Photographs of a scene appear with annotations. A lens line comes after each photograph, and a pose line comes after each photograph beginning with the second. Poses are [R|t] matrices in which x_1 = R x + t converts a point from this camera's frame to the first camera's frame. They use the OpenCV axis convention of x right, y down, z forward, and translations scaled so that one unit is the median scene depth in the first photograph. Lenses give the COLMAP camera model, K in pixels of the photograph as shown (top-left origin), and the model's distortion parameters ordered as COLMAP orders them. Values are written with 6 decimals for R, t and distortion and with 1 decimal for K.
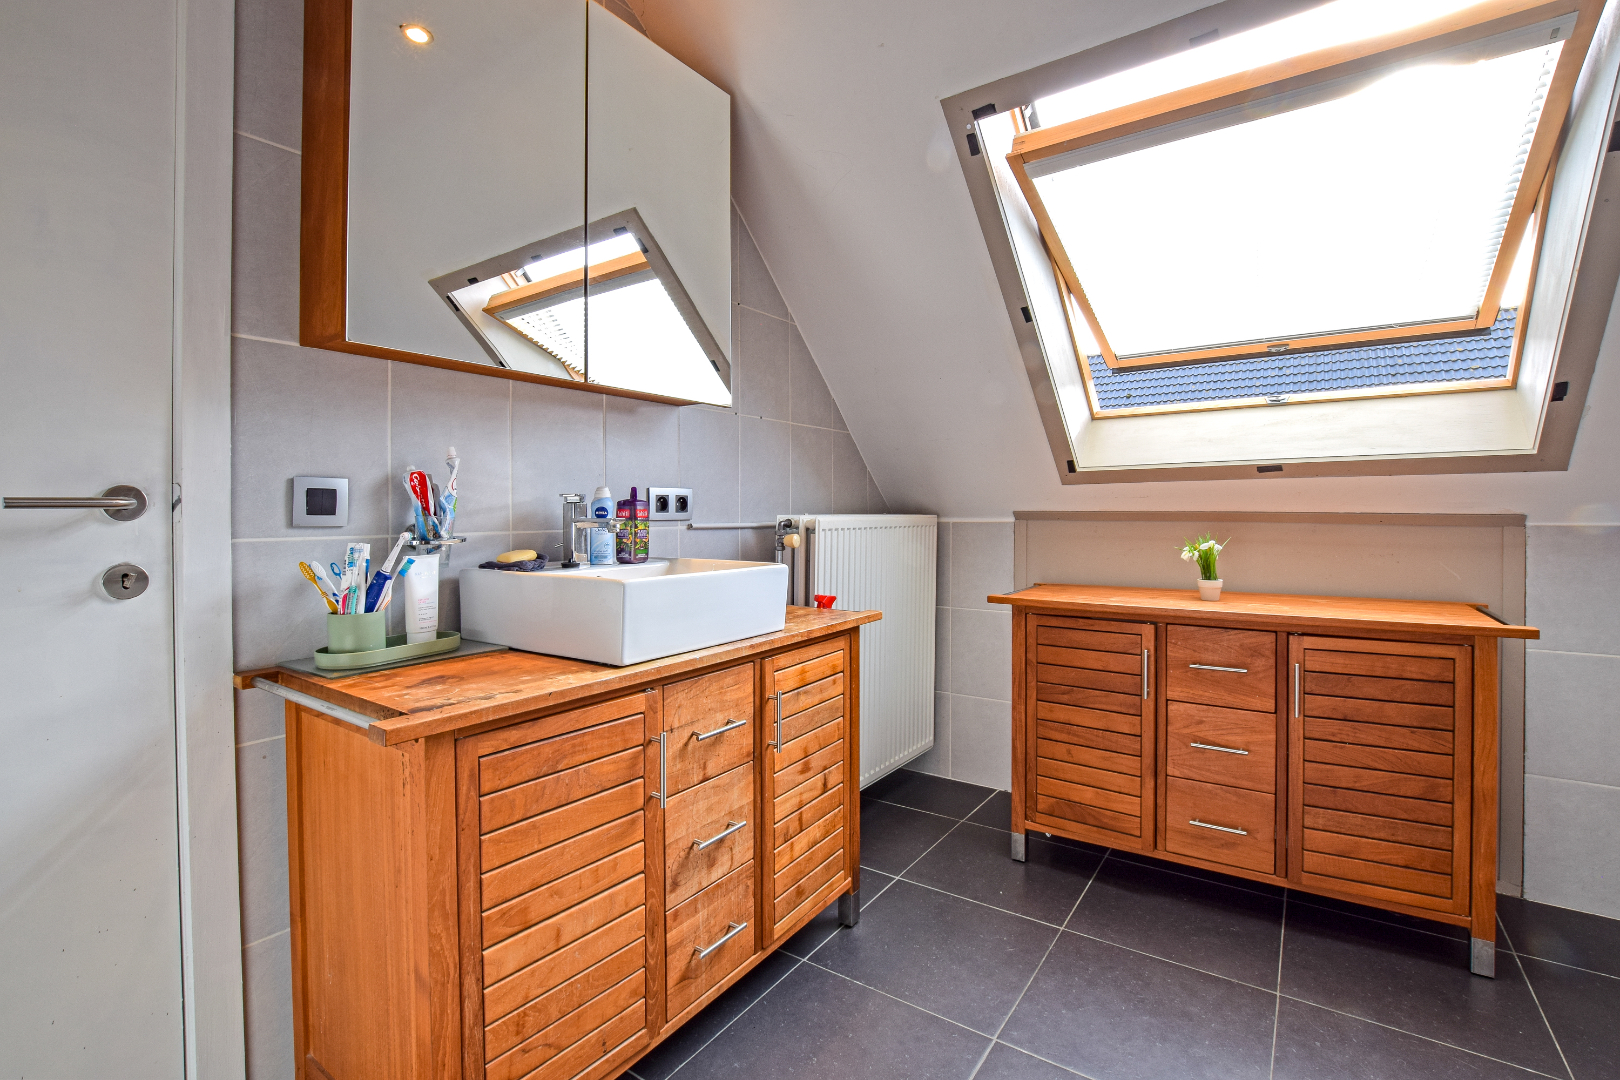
lens RADIAL K [[734.9, 0, 810.2], [0, 734.9, 515.2], [0, 0, 1]] dist [-0.001320, -0.000009]
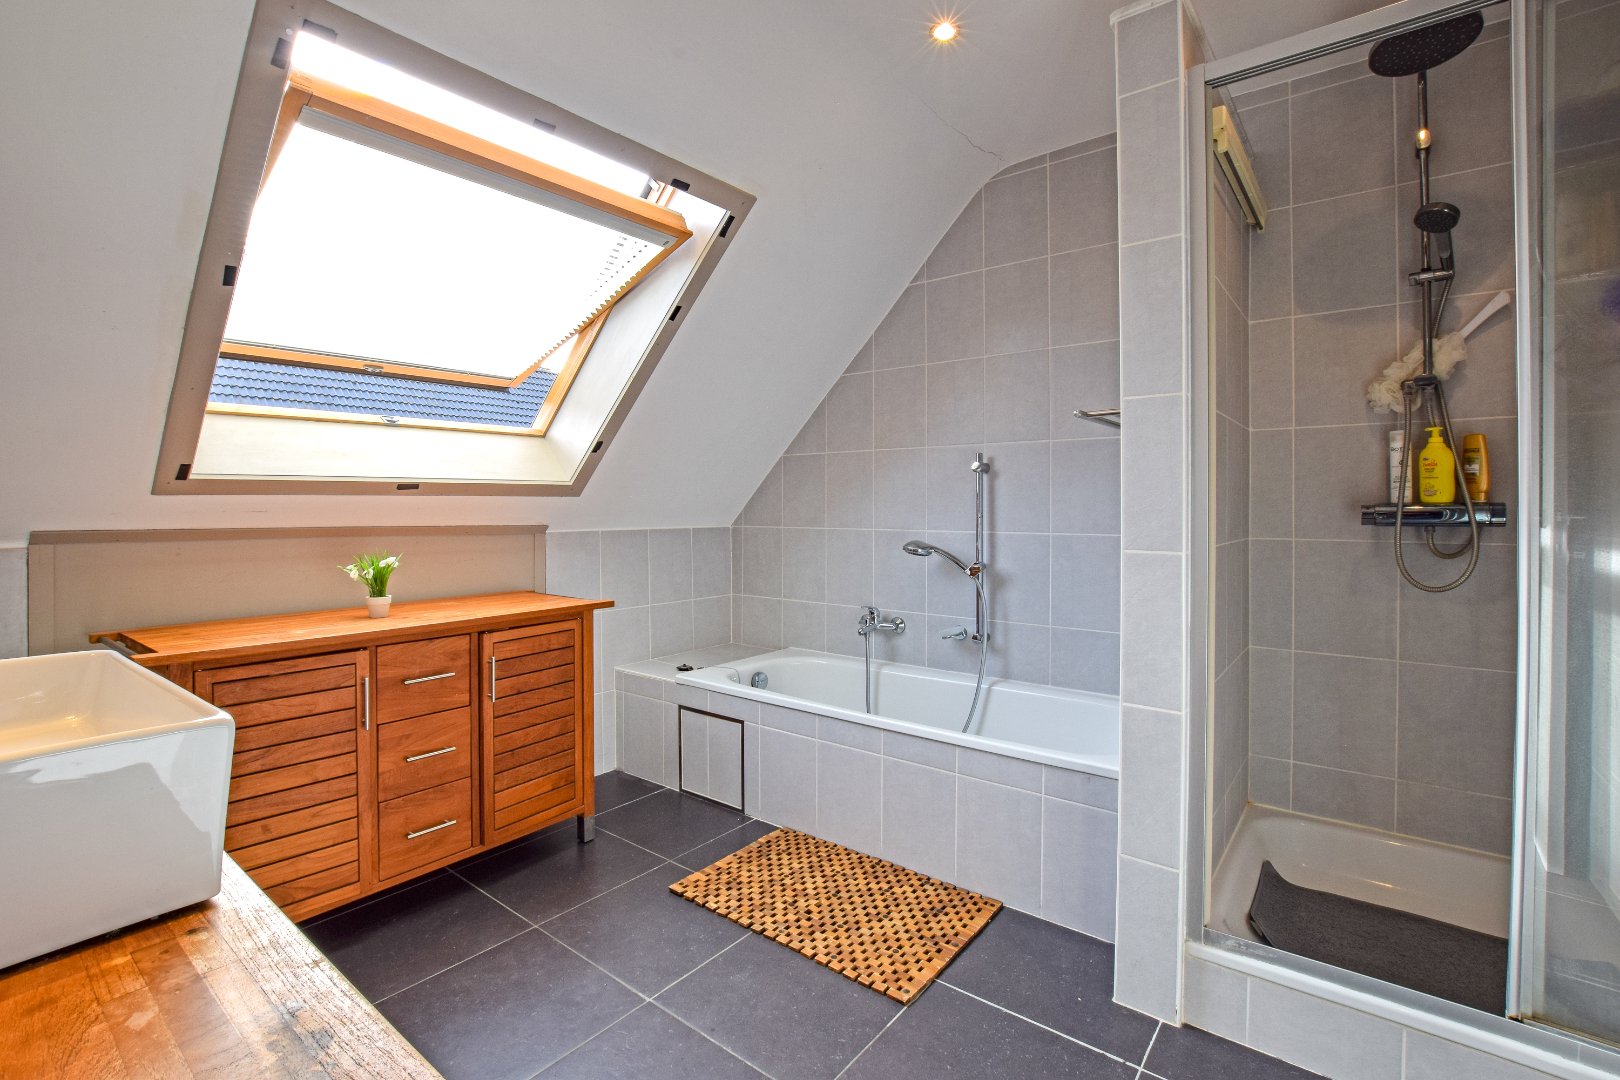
lens RADIAL K [[756.9, 0, 809.9], [0, 756.9, 511.5], [0, 0, 1]] dist [-0.000469, -0.000071]
pose [[0.081511, -0.002840, 0.996668, -0.478911], [0.006981, 0.999973, 0.002278, -0.028548], [-0.996648, 0.006772, 0.081529, 0.369387]]
